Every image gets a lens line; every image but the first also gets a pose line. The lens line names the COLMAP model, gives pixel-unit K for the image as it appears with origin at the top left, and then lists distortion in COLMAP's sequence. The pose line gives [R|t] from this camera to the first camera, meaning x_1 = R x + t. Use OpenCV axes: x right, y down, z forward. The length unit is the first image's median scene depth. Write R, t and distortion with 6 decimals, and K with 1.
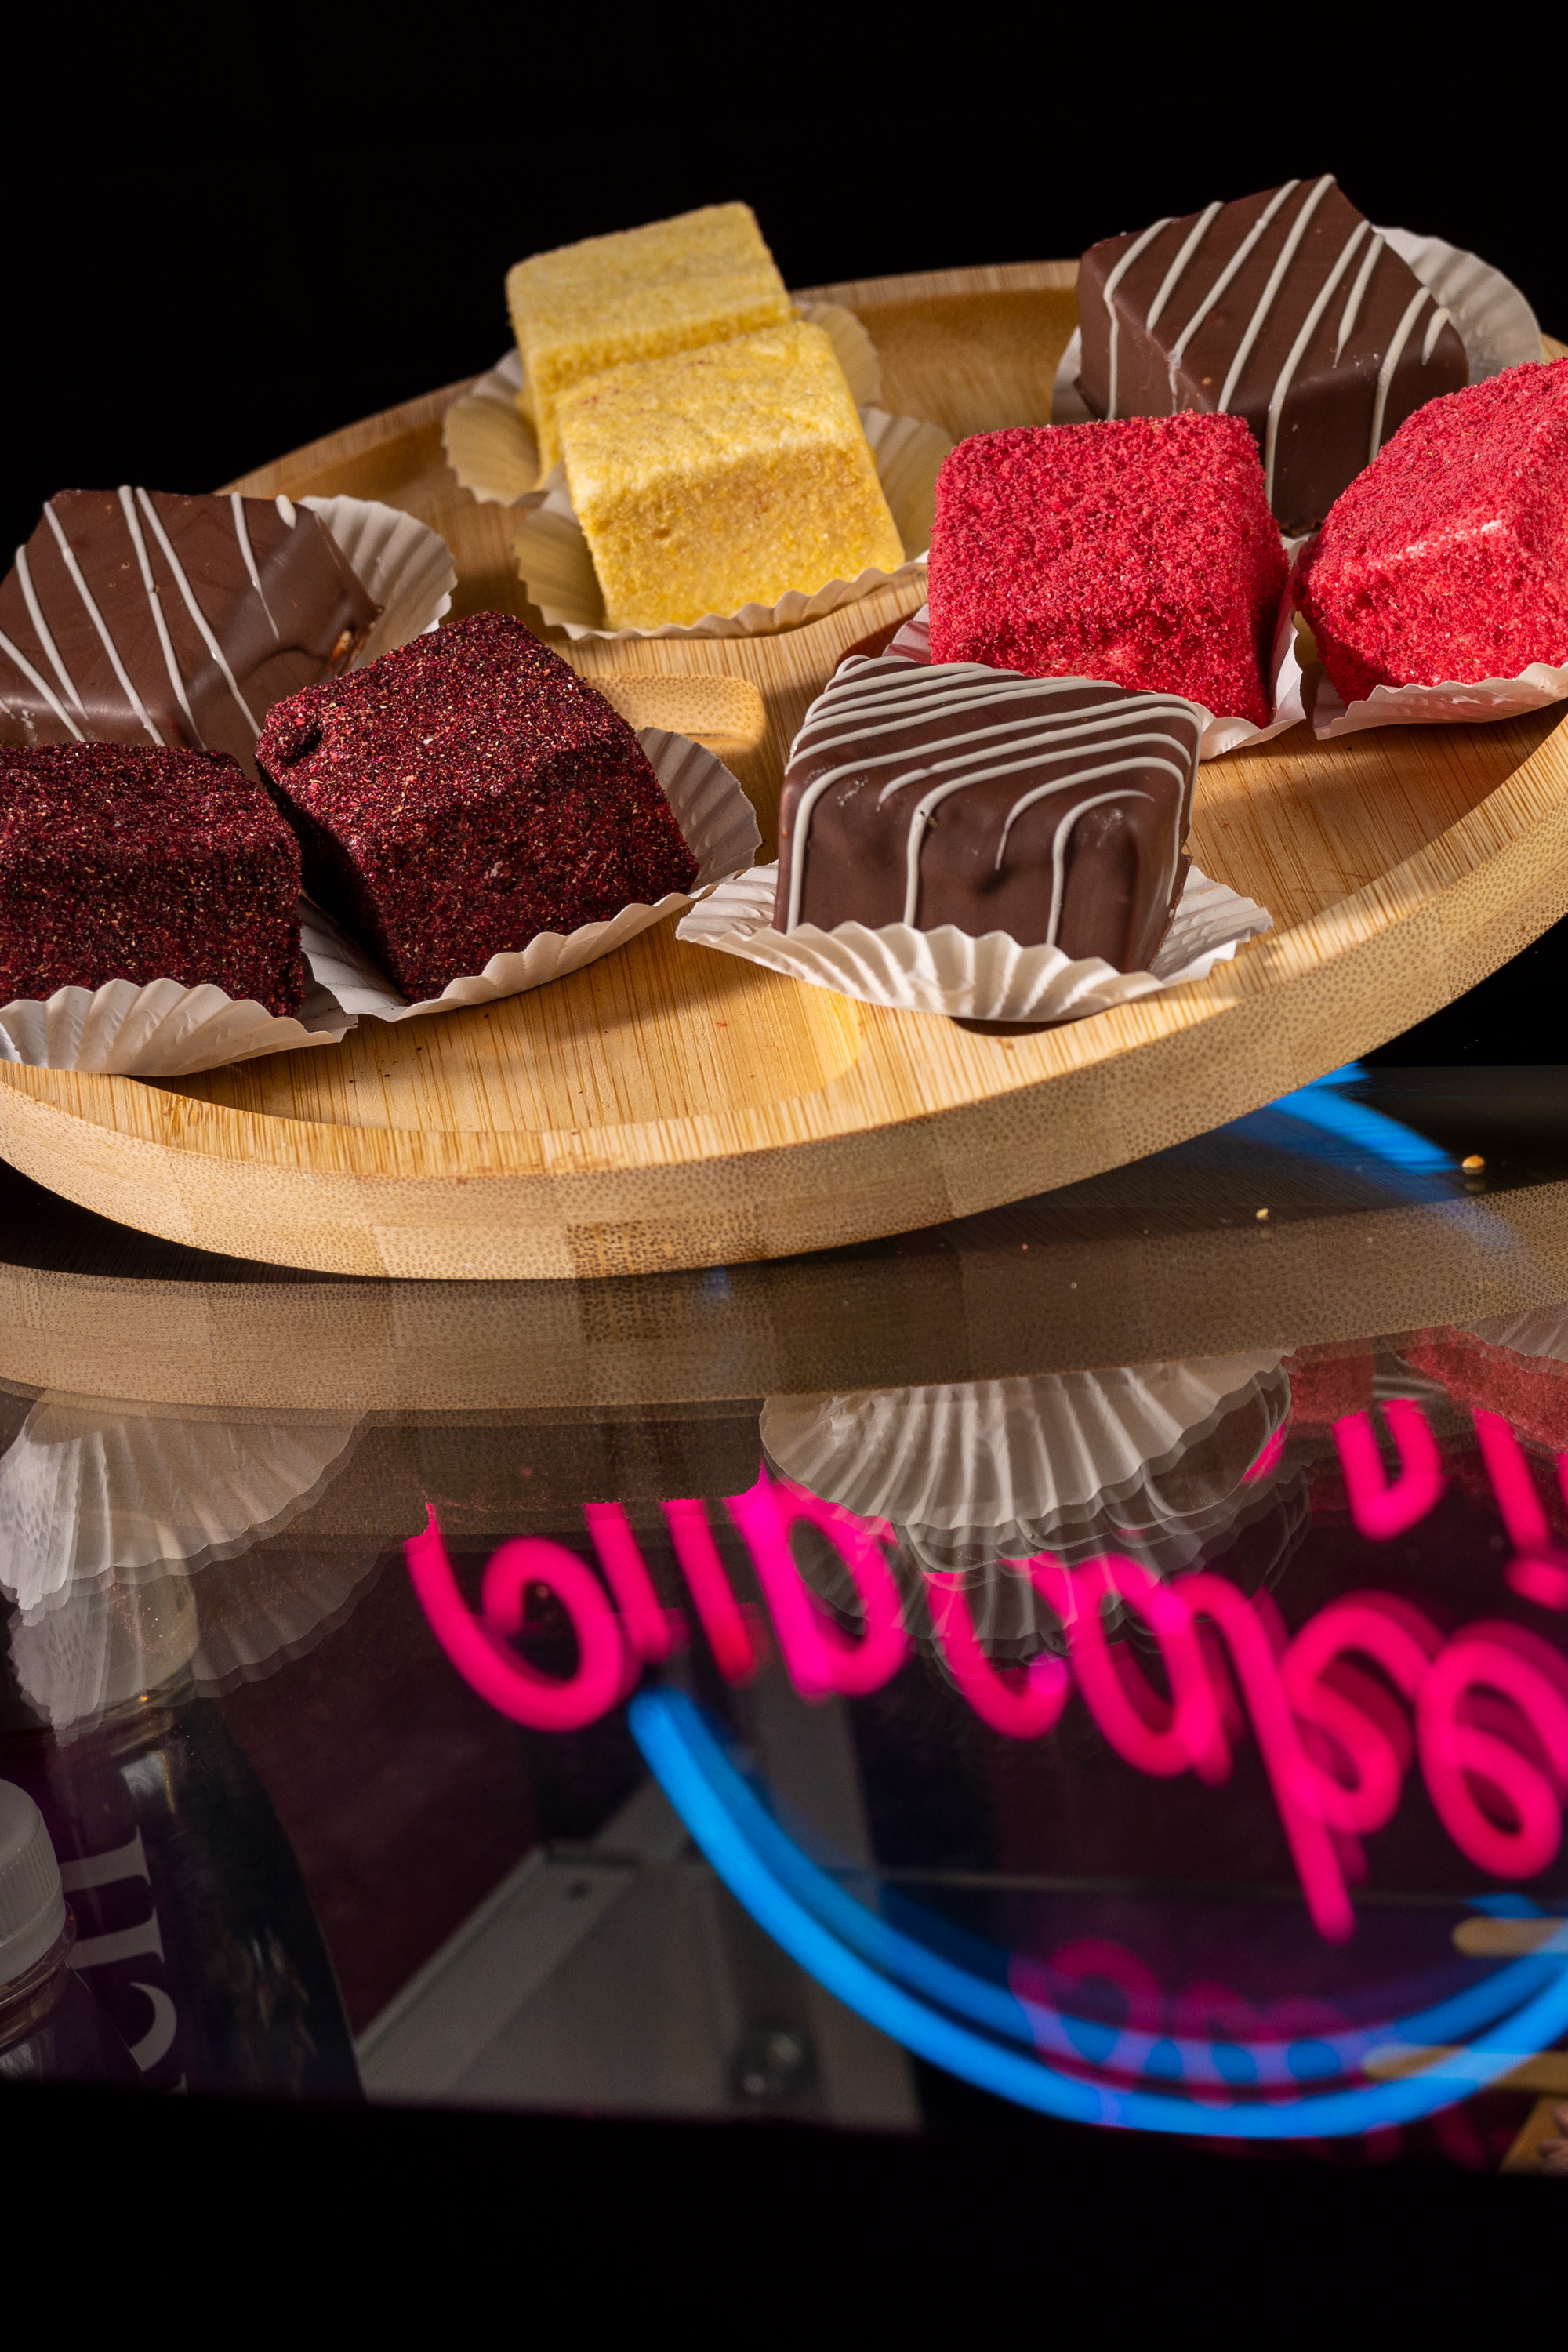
lens RADIAL K [[3497.0, 0, 784.0], [0, 3497.0, 1176.0], [0, 0, 1]] dist [0.014059, 0.007086]
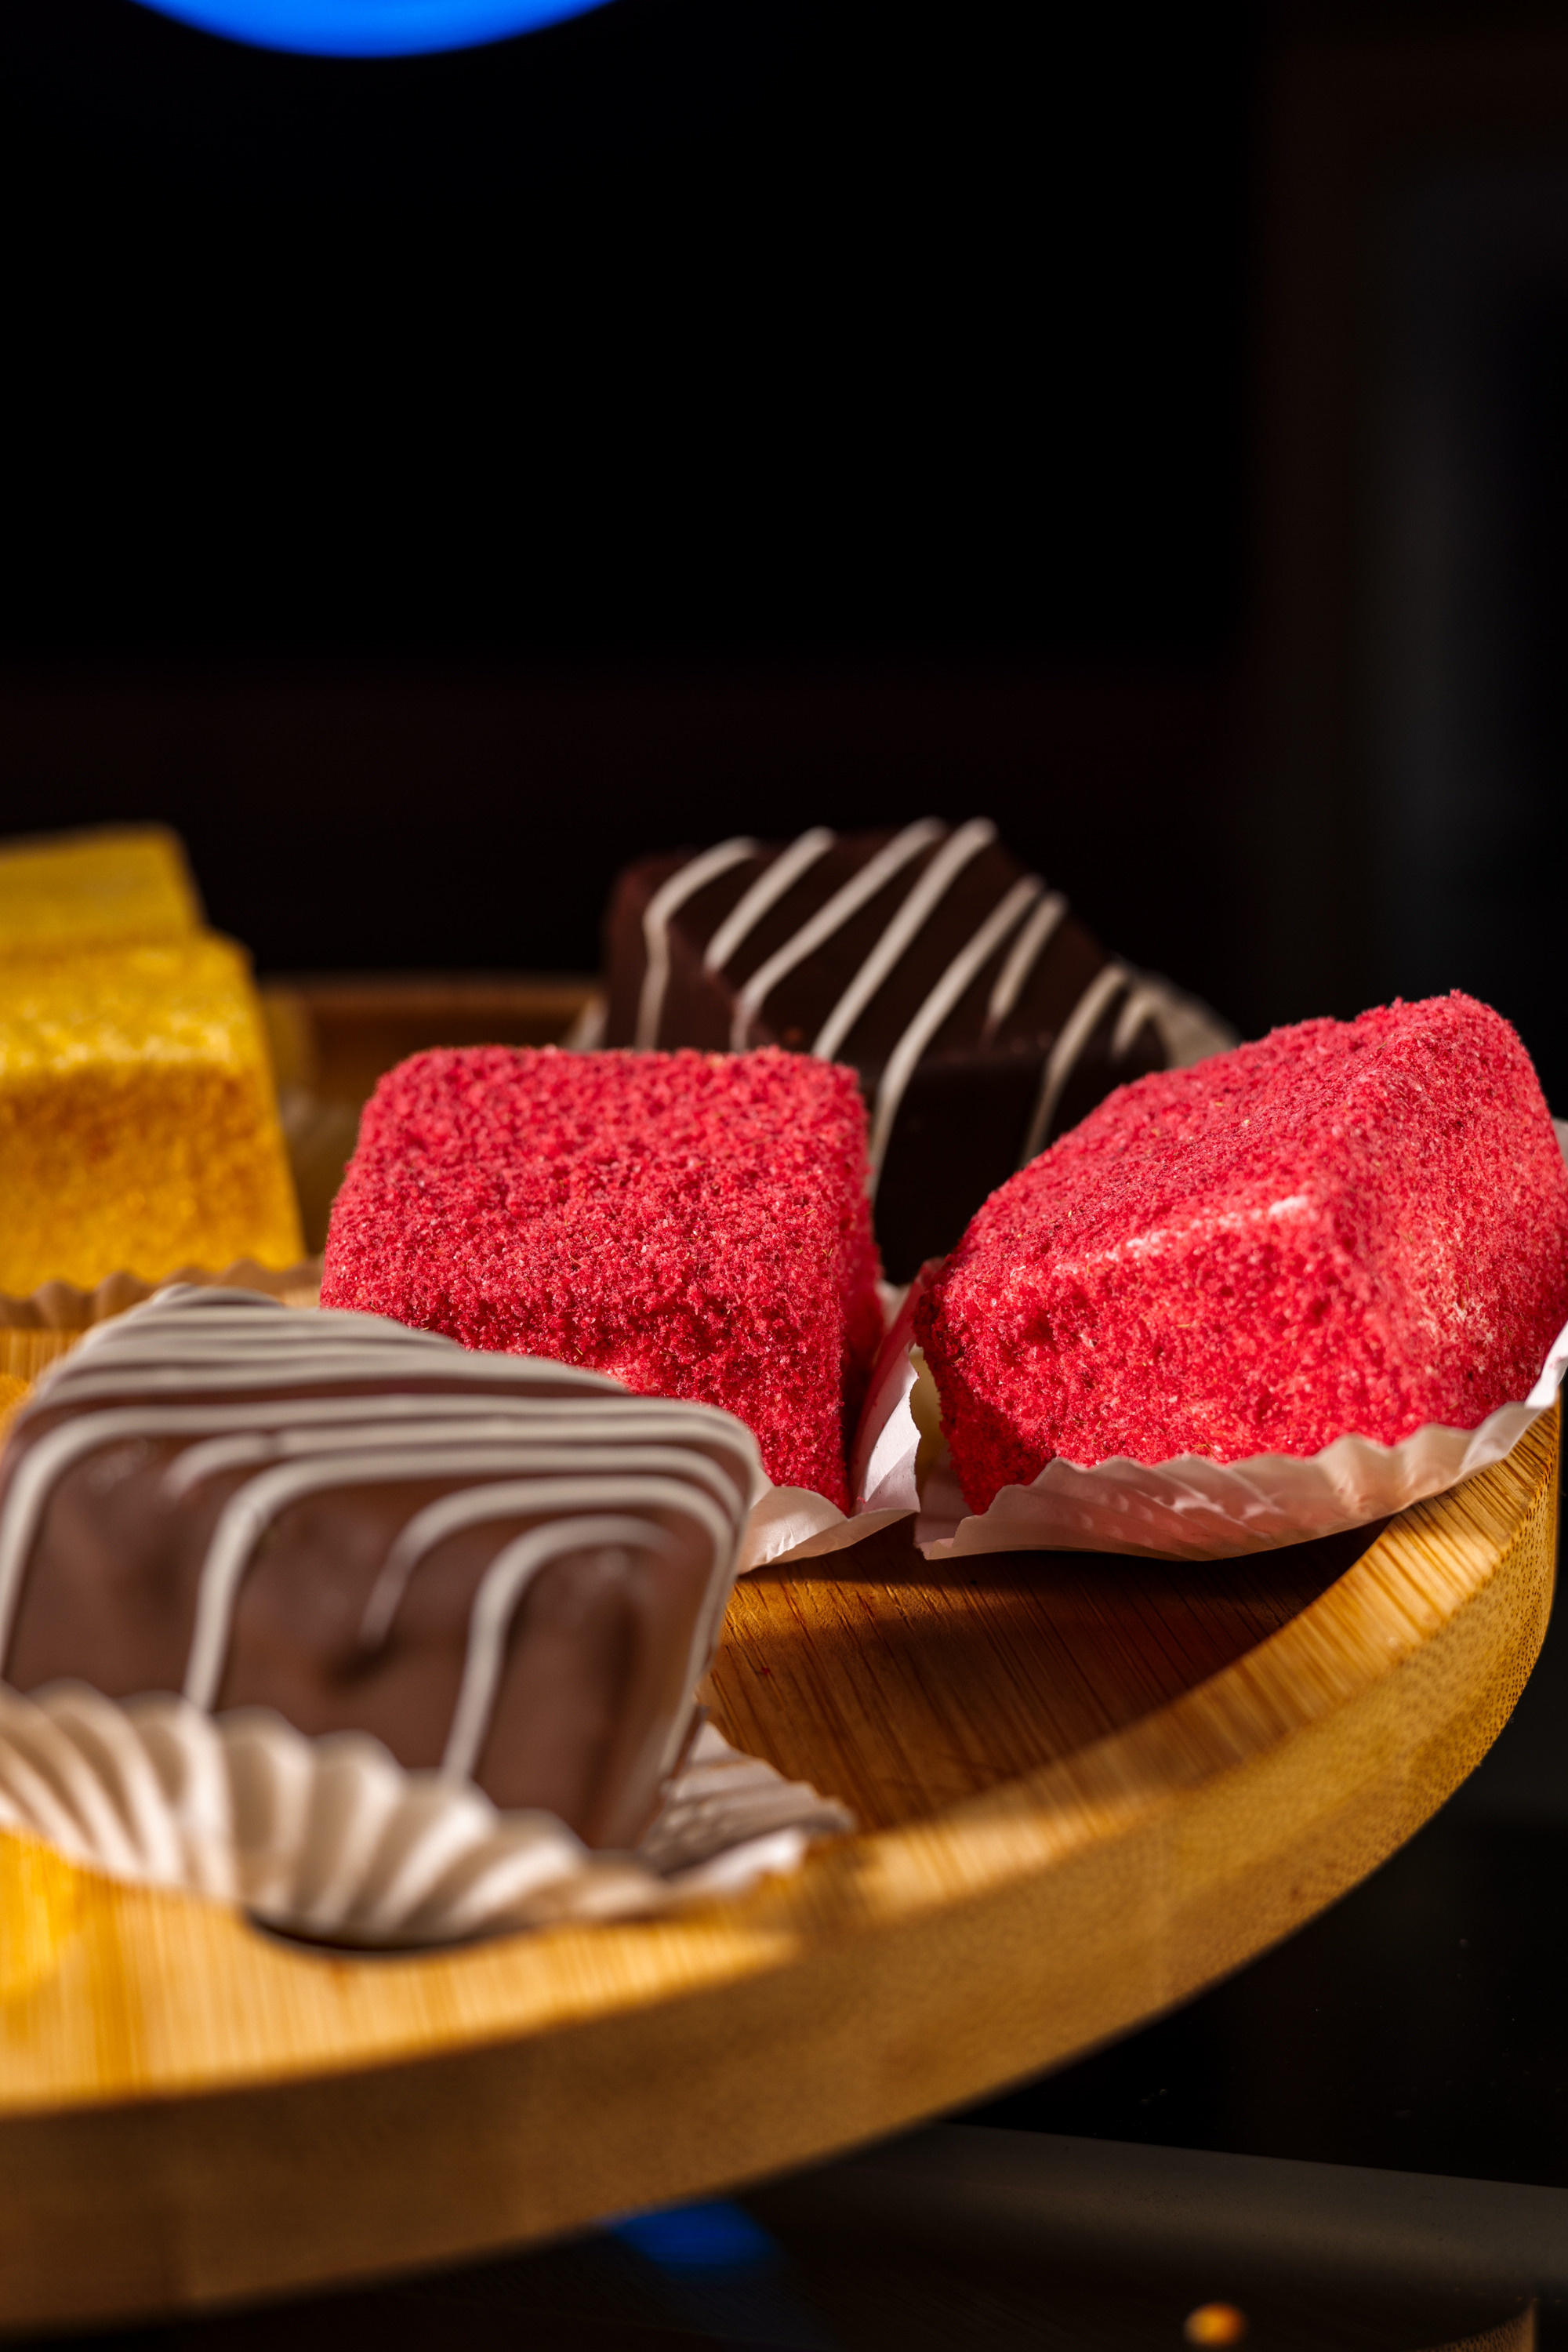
lens RADIAL K [[3928.9, 0, 784.0], [0, 3928.9, 1176.0], [0, 0, 1]] dist [-0.058896, 0.078287]
pose [[0.977273, 0.161519, 0.137291, 0.024741], [-0.120373, 0.955931, -0.267782, -0.002798], [-0.174493, 0.245170, 0.953648, 0.345594]]
